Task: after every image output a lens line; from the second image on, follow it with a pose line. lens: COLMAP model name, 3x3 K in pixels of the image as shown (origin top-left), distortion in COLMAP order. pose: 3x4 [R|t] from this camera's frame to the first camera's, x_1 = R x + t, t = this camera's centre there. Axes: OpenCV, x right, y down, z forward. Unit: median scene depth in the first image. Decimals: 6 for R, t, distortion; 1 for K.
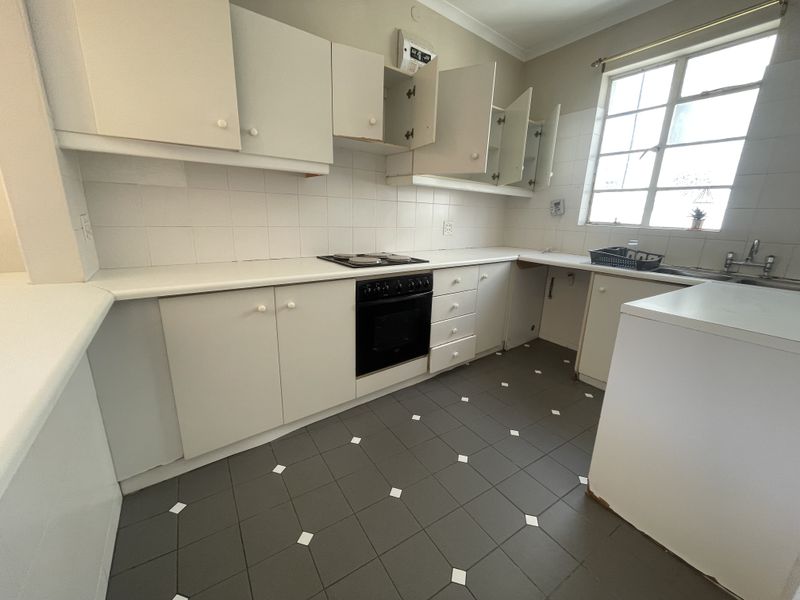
lens RADIAL K [[321.0, 0, 403.1], [0, 321.0, 300.1], [0, 0, 1]] dist [-0.005485, 0.000224]
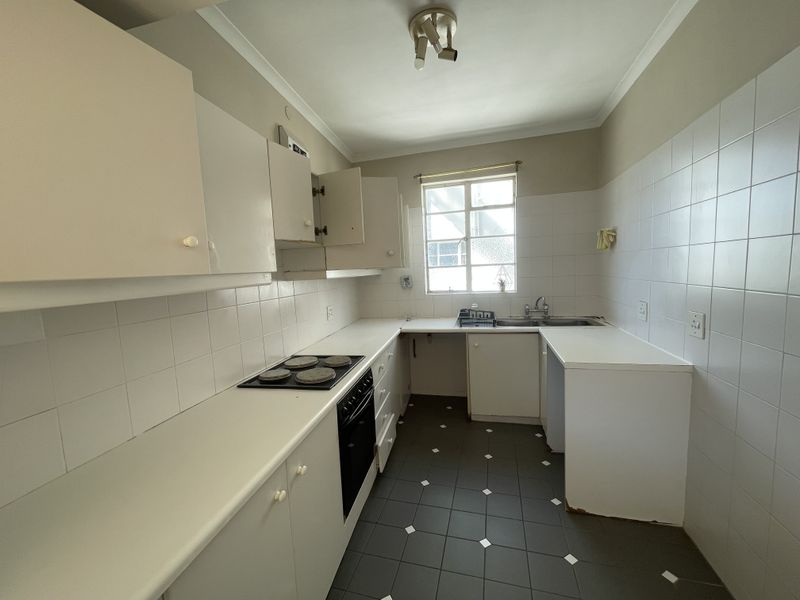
lens RADIAL K [[321.0, 0, 394.8], [0, 321.0, 301.1], [0, 0, 1]] dist [-0.005485, 0.000224]
pose [[0.760373, -0.130623, 0.636216, -0.440396], [0.234776, 0.968608, -0.081725, -0.180732], [-0.605568, 0.211509, 0.767171, 0.169777]]
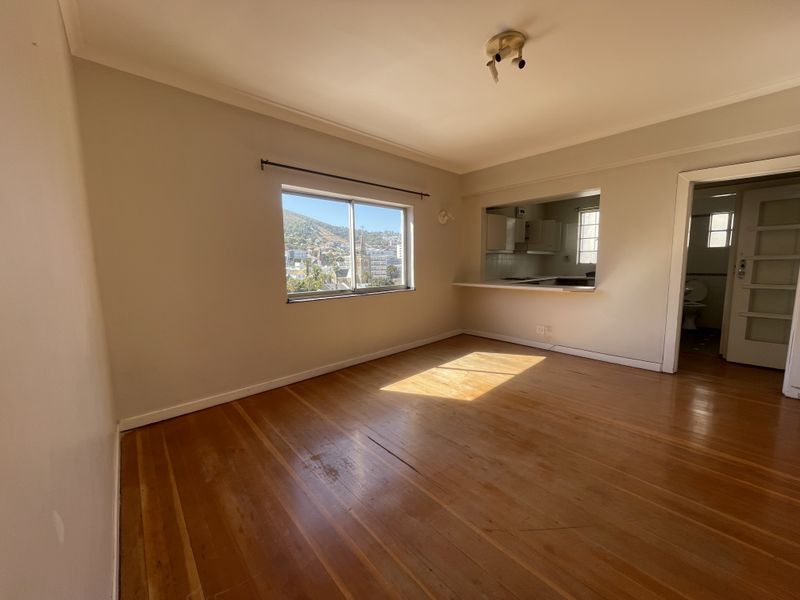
lens RADIAL K [[321.0, 0, 397.8], [0, 321.0, 304.0], [0, 0, 1]] dist [-0.005485, 0.000224]
pose [[0.992854, -0.063588, 0.100984, -1.530395], [0.077044, 0.987778, -0.135493, 0.418815], [-0.091134, 0.142305, 0.985619, -1.796628]]
